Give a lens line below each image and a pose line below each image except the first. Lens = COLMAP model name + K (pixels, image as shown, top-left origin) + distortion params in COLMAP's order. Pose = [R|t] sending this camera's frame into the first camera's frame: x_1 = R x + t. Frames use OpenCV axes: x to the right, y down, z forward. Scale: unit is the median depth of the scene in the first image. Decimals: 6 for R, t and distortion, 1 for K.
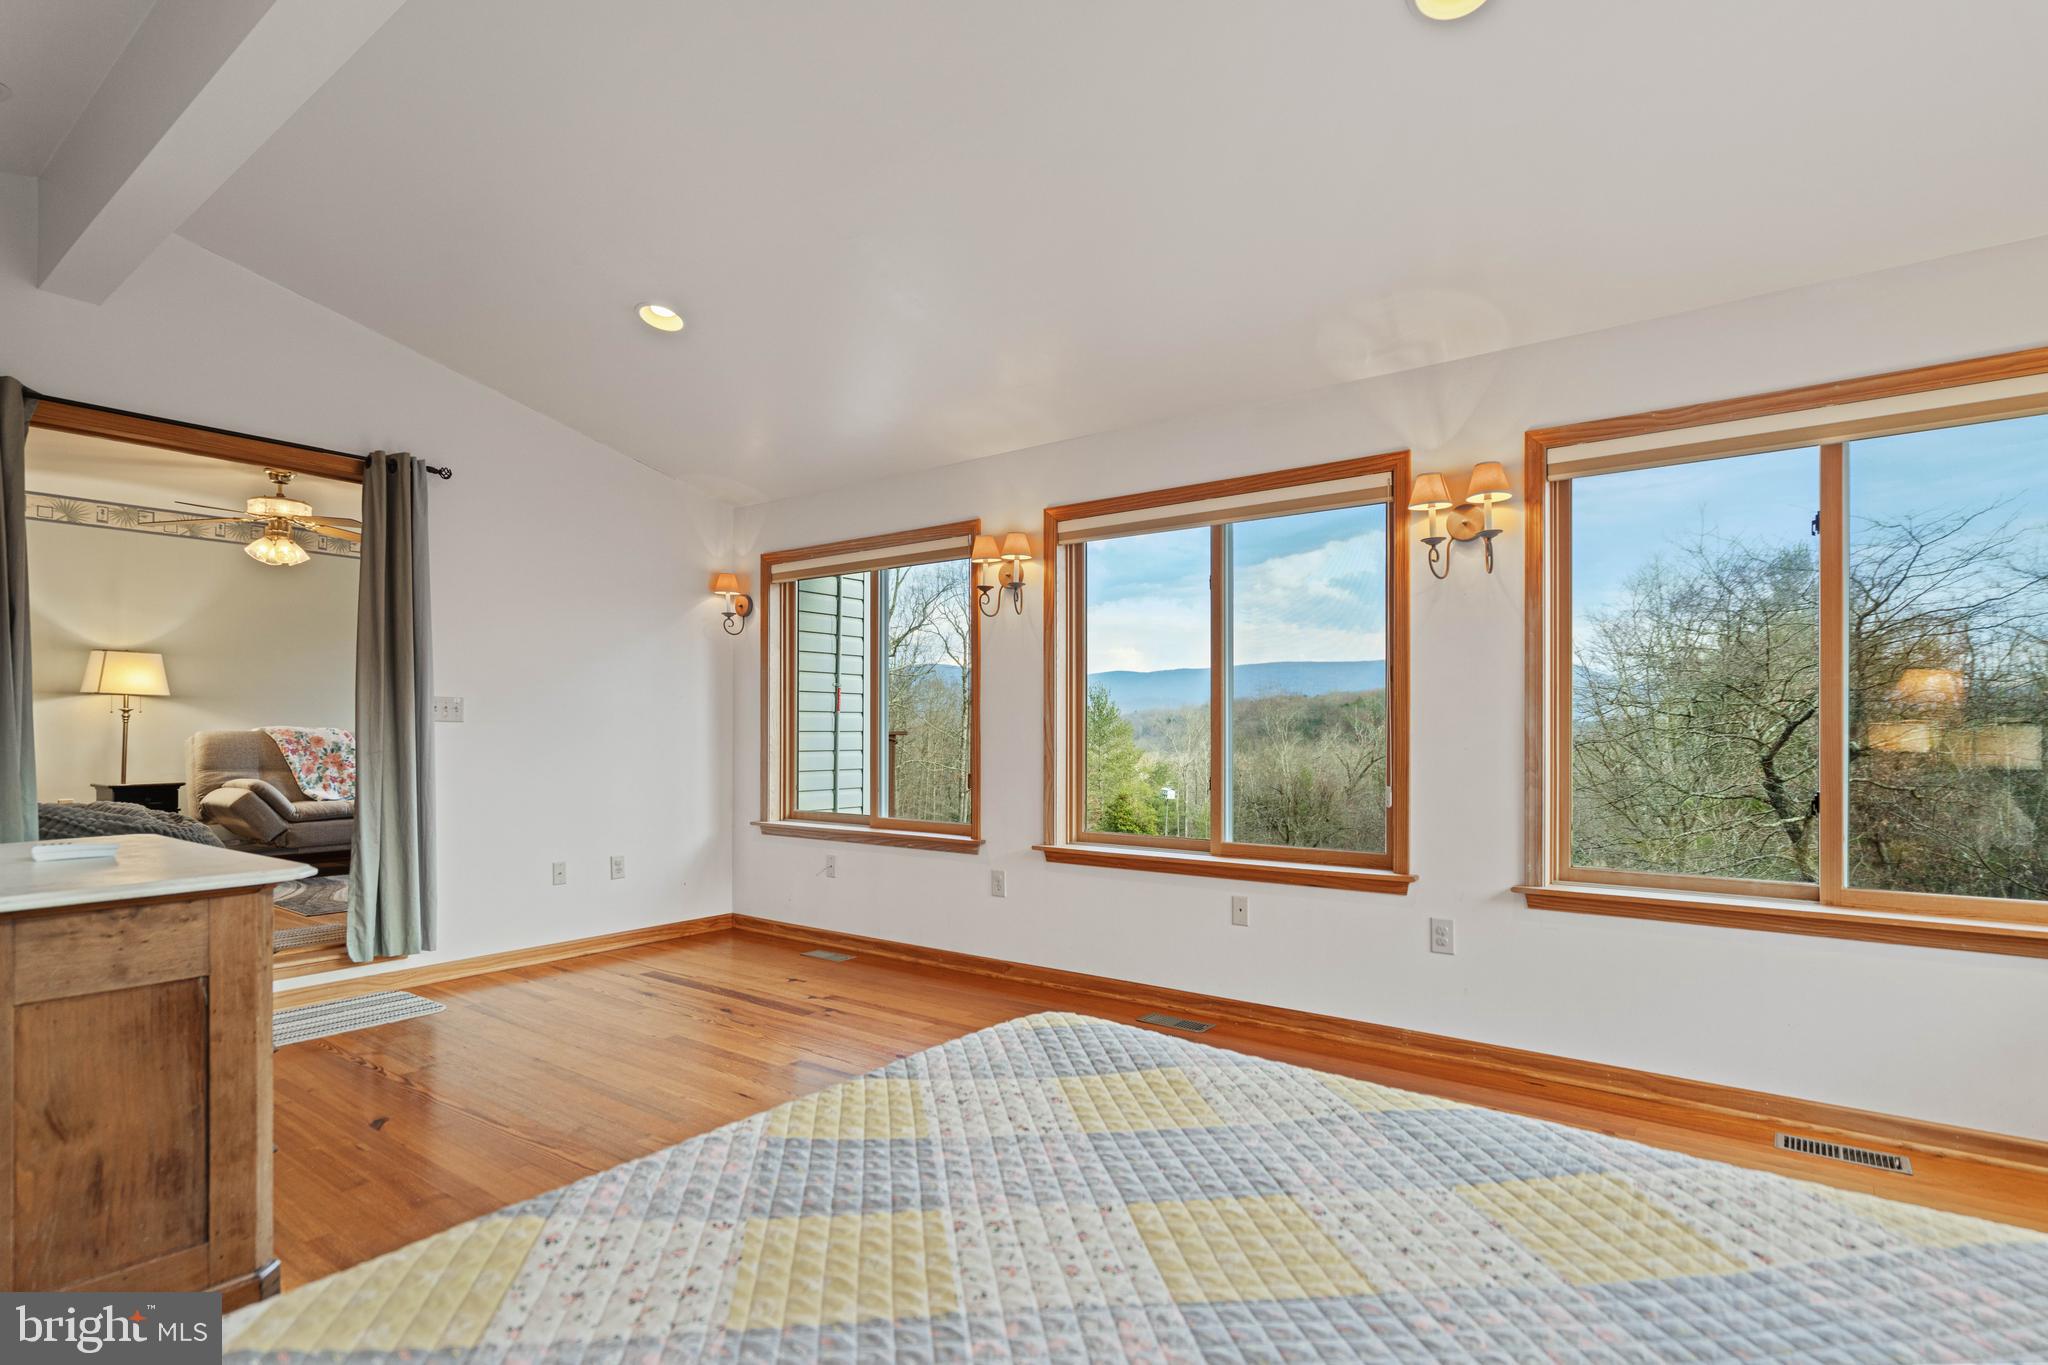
lens RADIAL K [[1014.5, 0, 1008.7], [0, 1014.5, 724.1], [0, 0, 1]] dist [-0.000847, 0.000642]
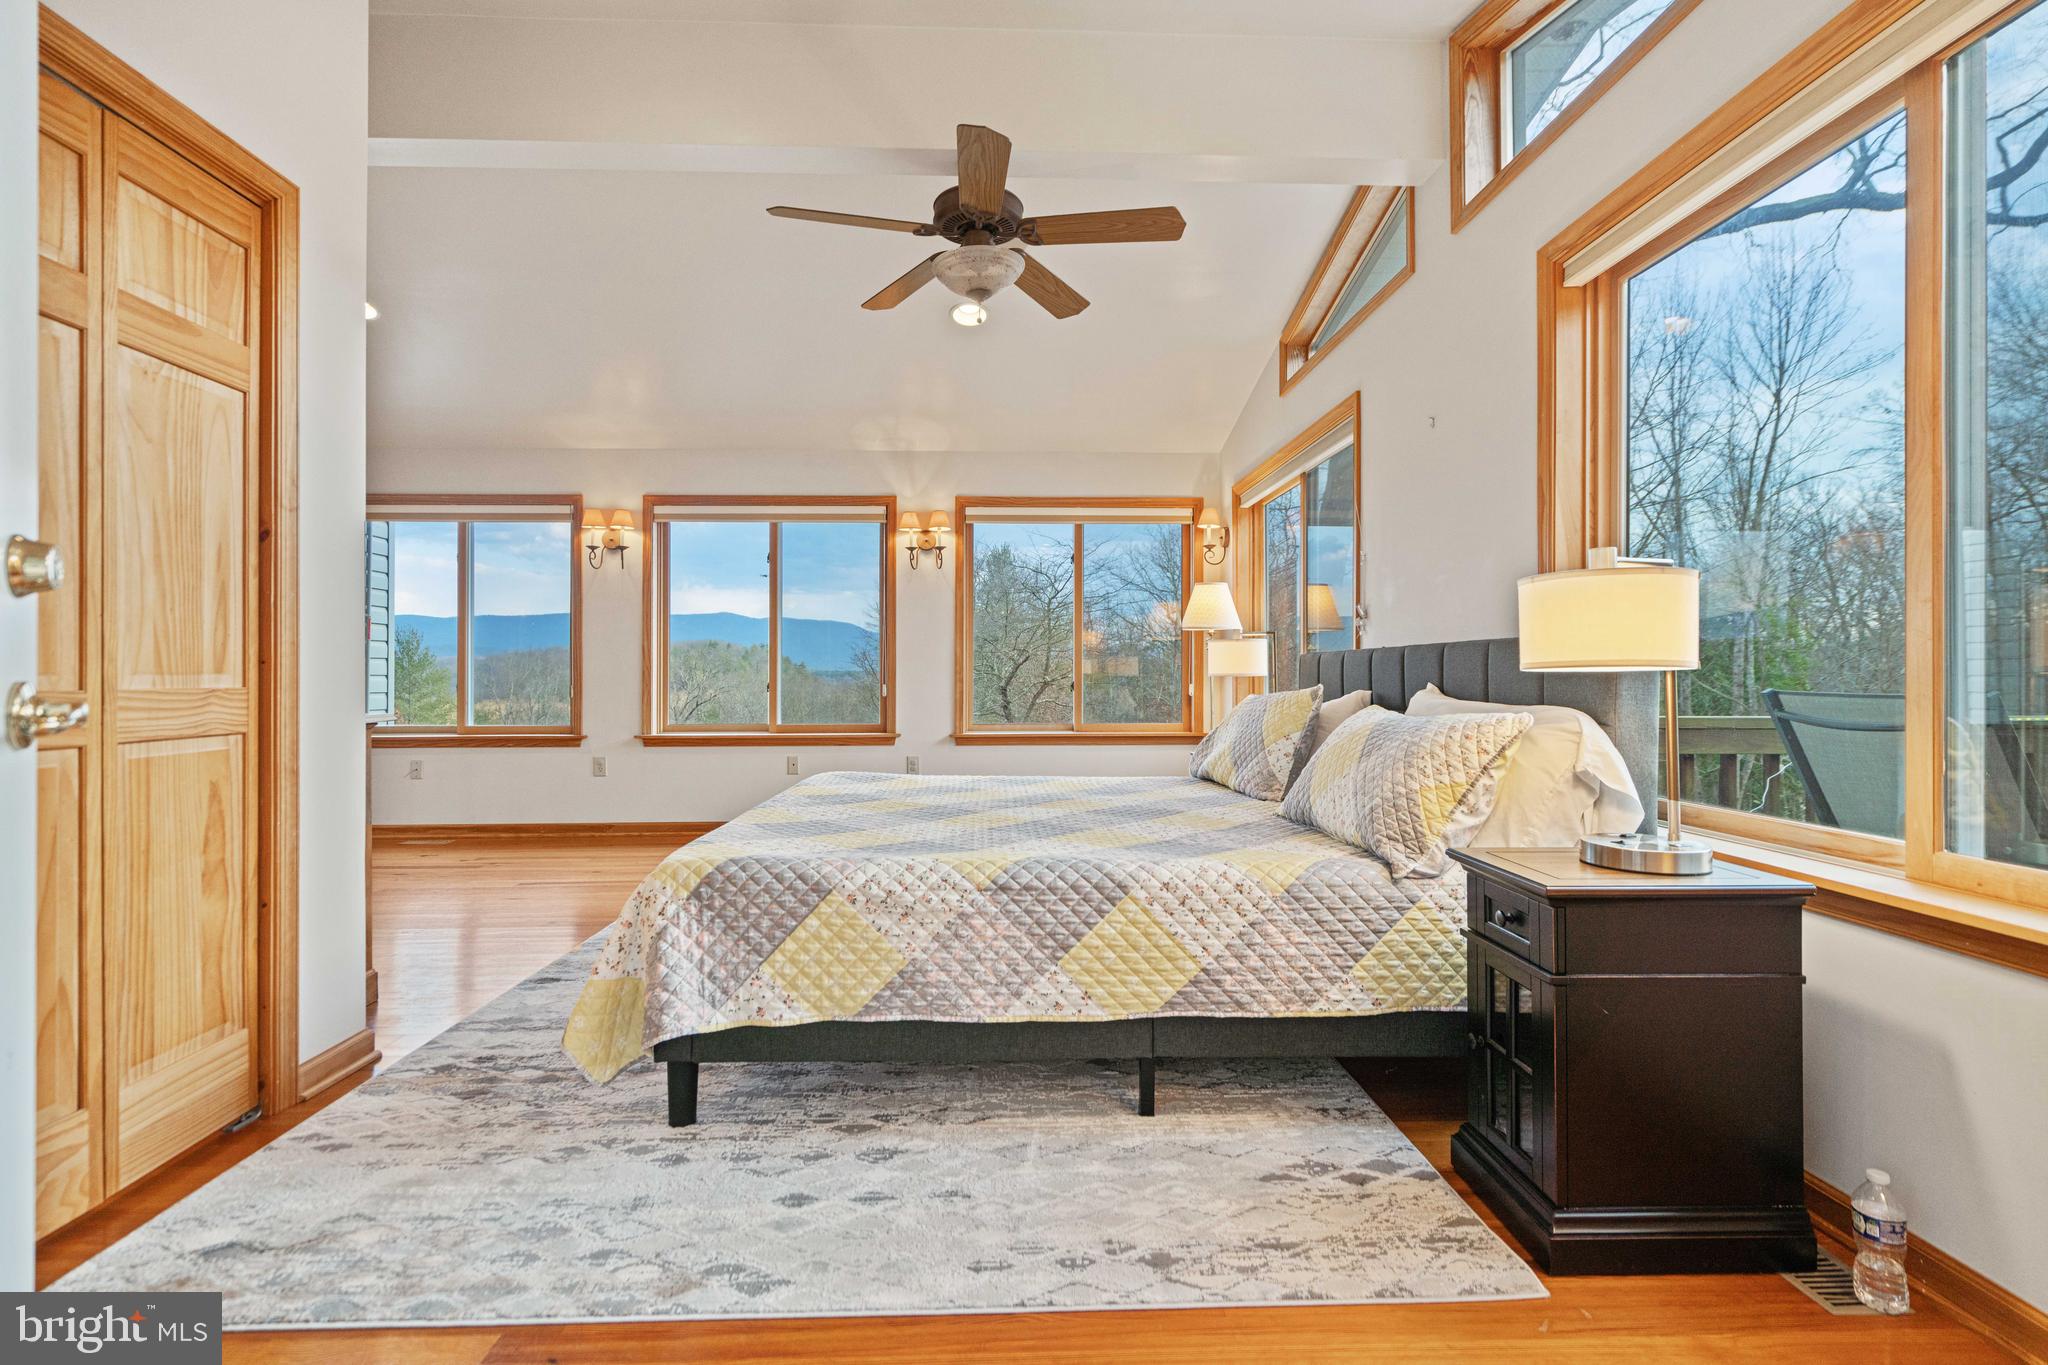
lens RADIAL K [[941.0, 0, 1020.4], [0, 941.0, 676.7], [0, 0, 1]] dist [-0.041499, 0.009085]
pose [[0.772843, -0.001076, 0.634596, -0.471754], [-0.001790, 0.999991, 0.003875, 0.040919], [-0.634594, -0.004131, 0.772834, -0.407277]]
